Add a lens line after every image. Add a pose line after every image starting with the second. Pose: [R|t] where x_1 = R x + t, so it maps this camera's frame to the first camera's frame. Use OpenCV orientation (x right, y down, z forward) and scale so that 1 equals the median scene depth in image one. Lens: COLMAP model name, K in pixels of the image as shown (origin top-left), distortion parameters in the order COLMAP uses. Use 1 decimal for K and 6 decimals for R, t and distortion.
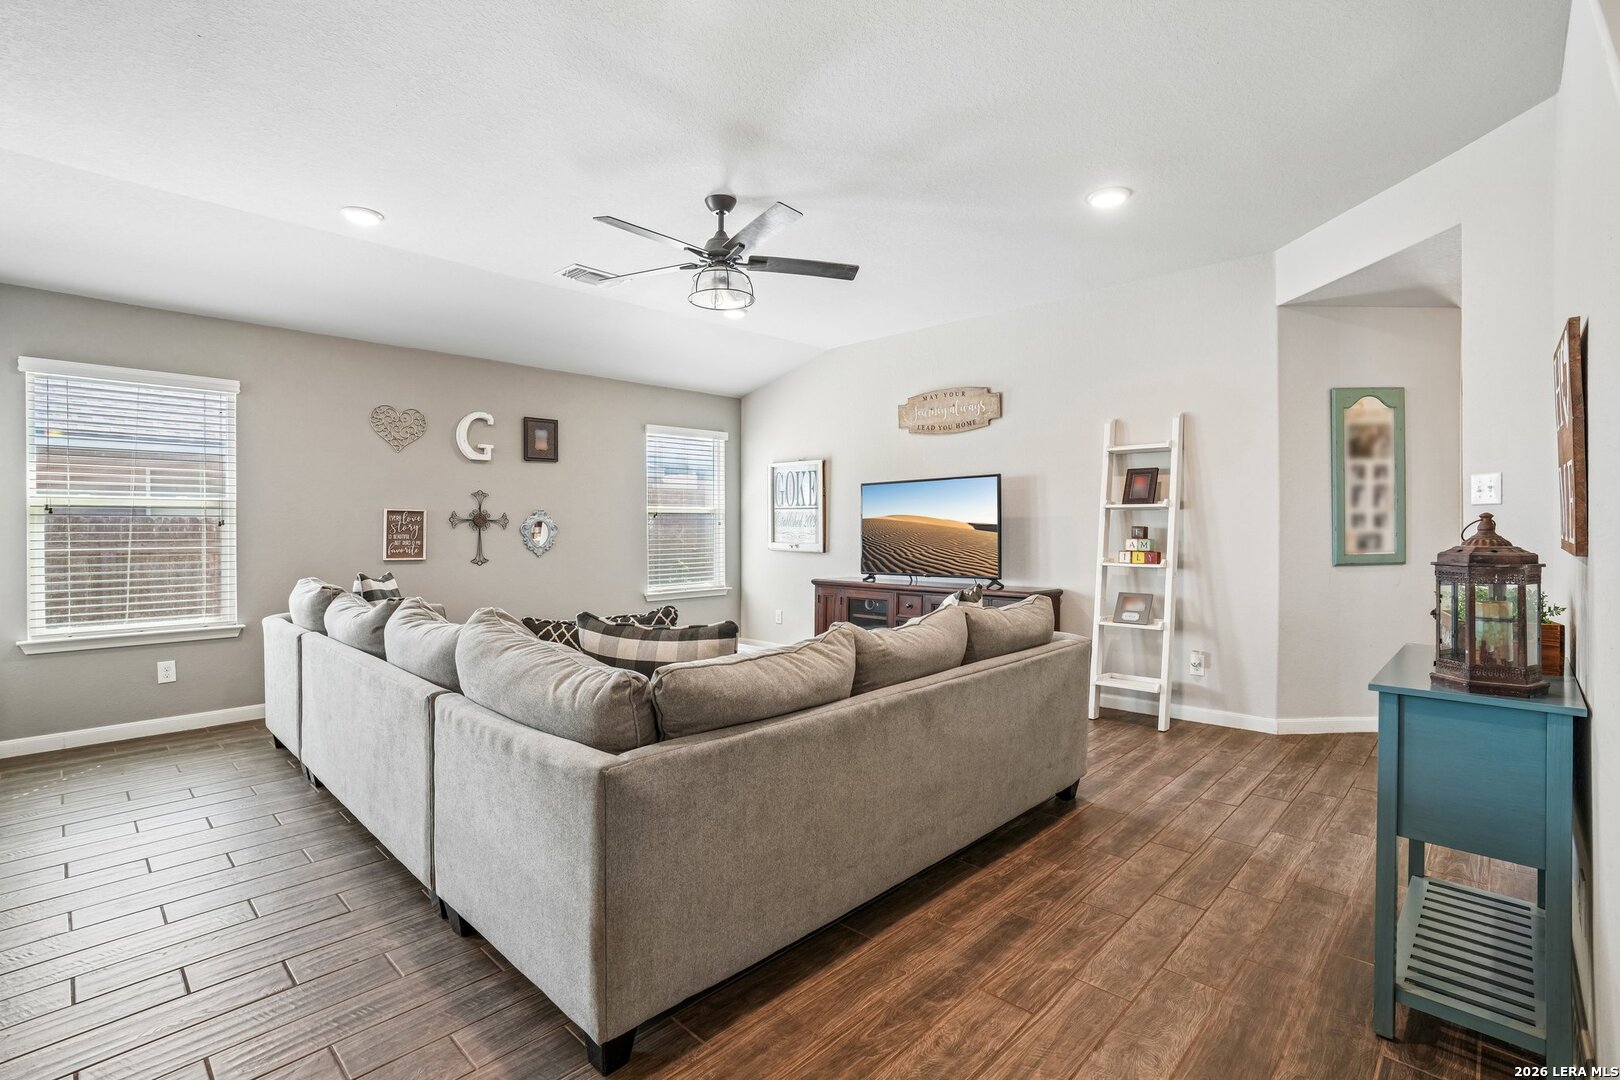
lens RADIAL K [[744.9, 0, 806.0], [0, 744.9, 538.3], [0, 0, 1]] dist [-0.056395, 0.025627]
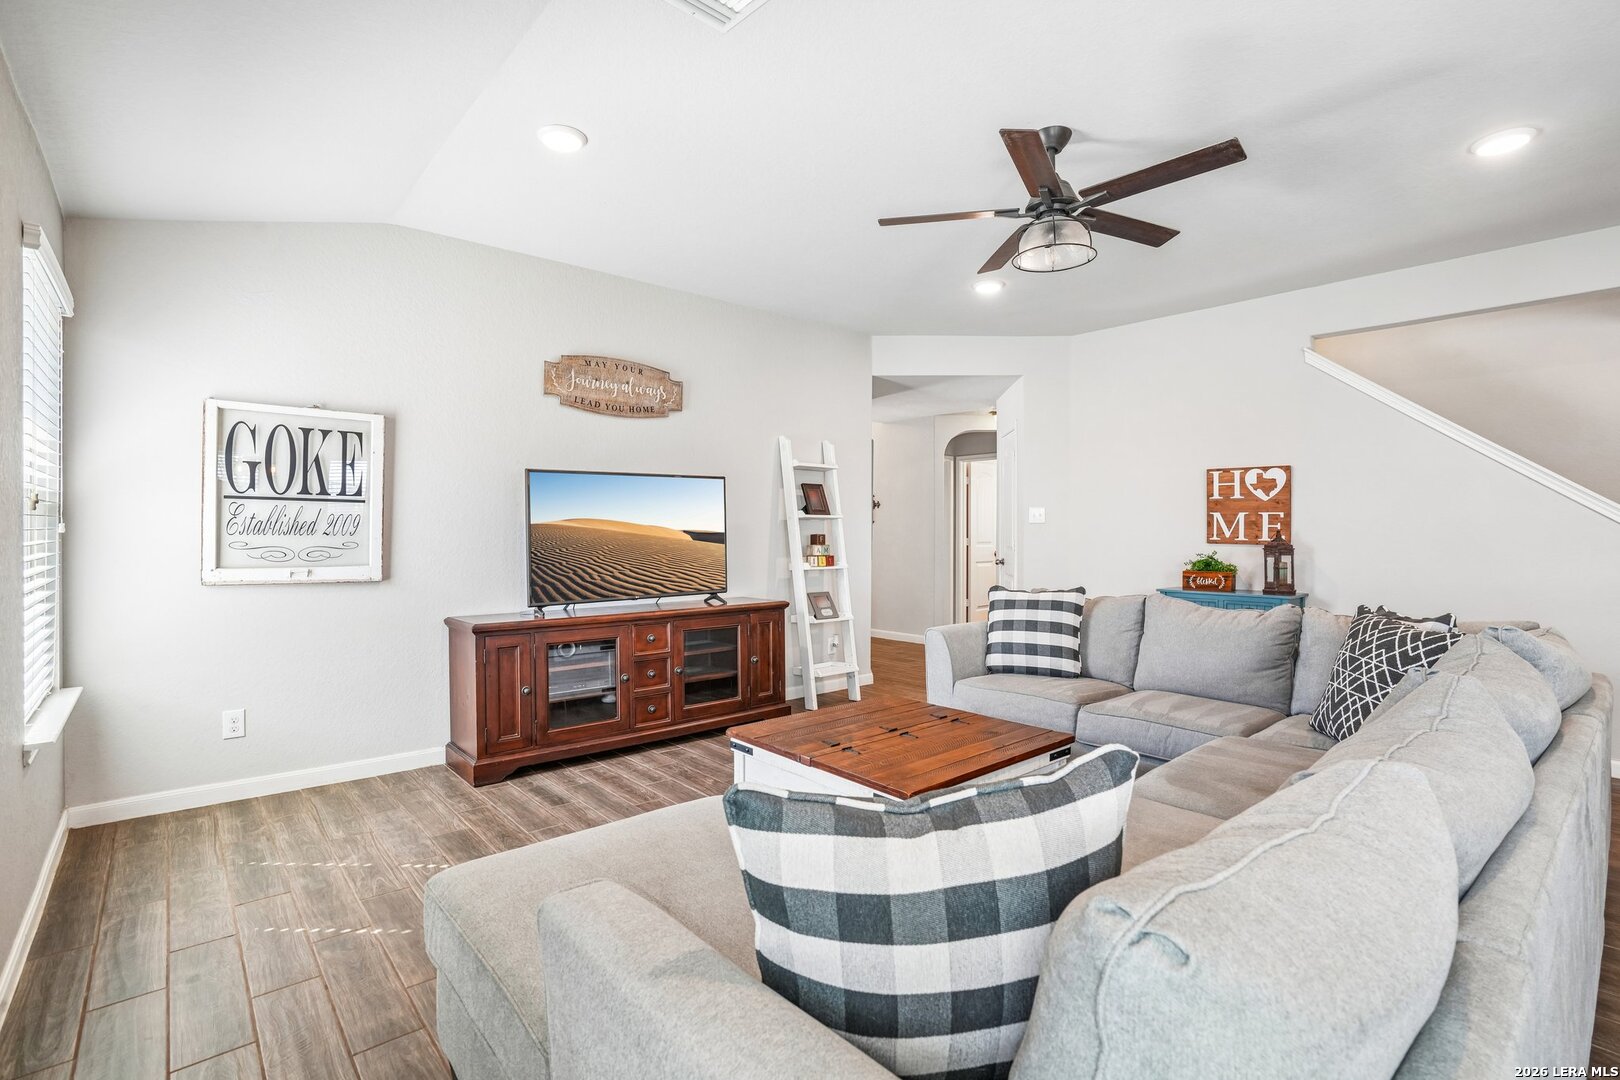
lens RADIAL K [[759.4, 0, 805.5], [0, 759.4, 531.2], [0, 0, 1]] dist [-0.048852, 0.027123]
pose [[0.088343, -0.000516, 0.996090, -0.852941], [0.014113, 0.999900, -0.000734, -0.023054], [-0.995990, 0.014123, 0.088341, 1.061448]]
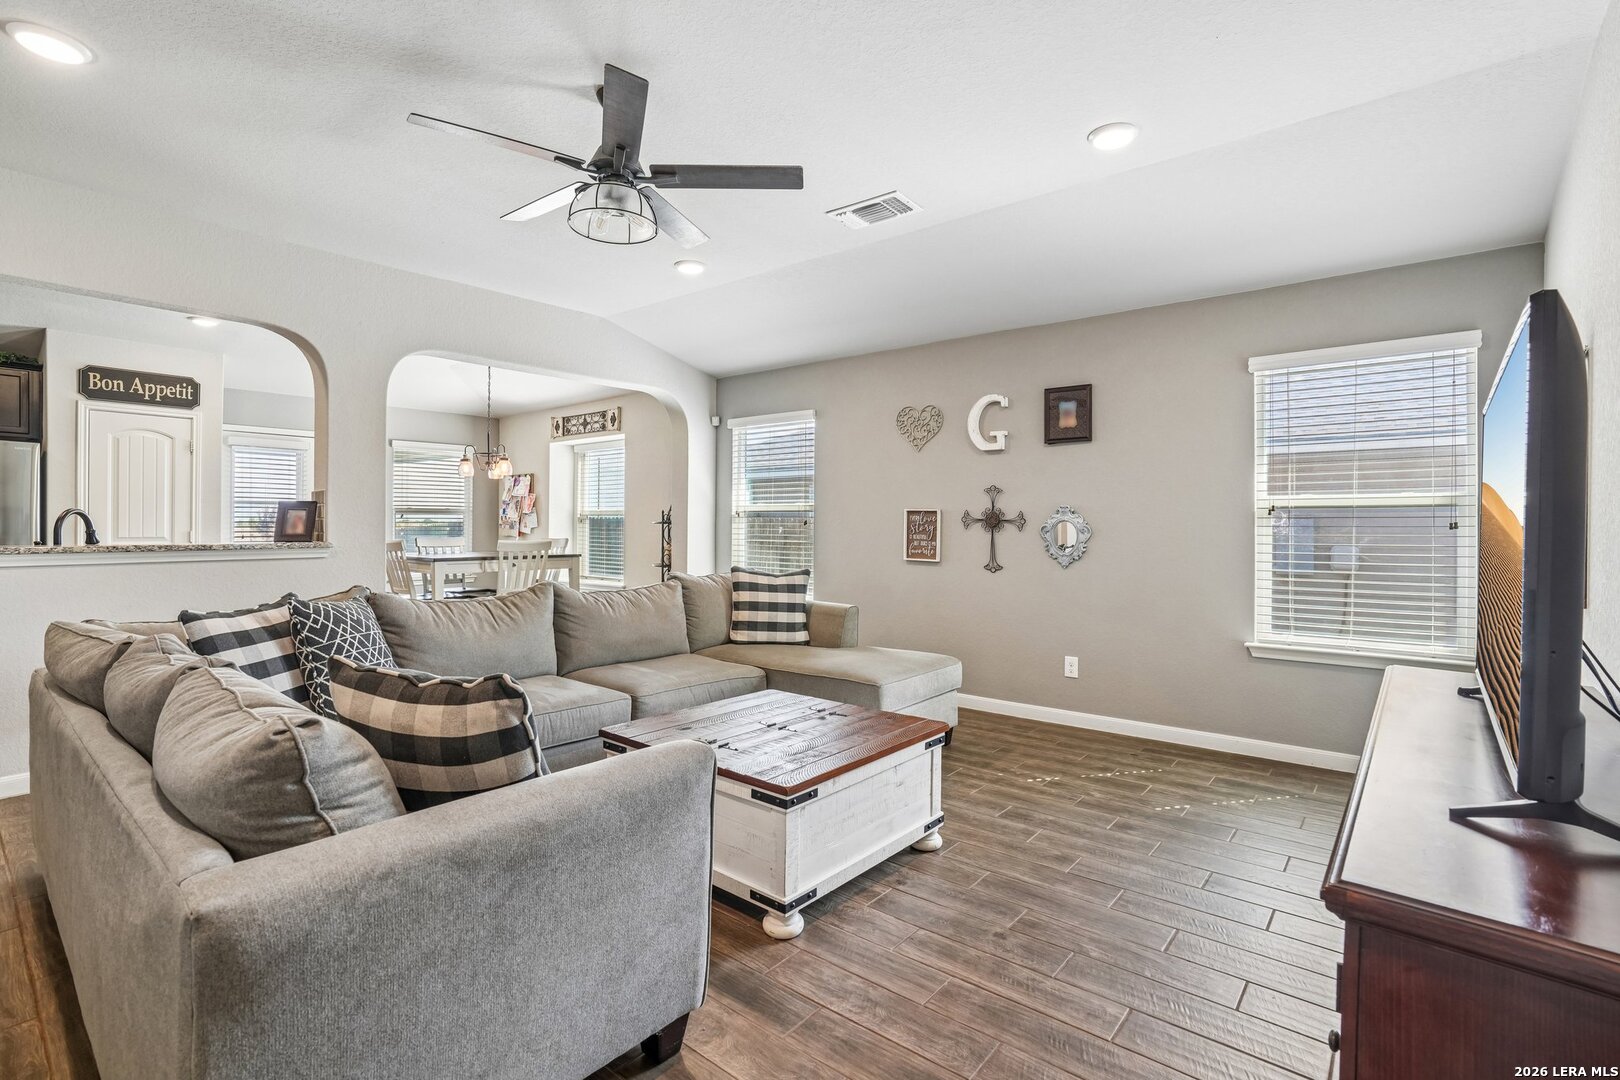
lens RADIAL K [[749.4, 0, 808.5], [0, 749.4, 531.1], [0, 0, 1]] dist [-0.055244, 0.026177]
pose [[0.077371, 0.011944, -0.996931, 0.578133], [-0.021954, 0.999706, 0.010273, -0.022379], [0.996761, 0.021092, 0.077611, 1.010887]]
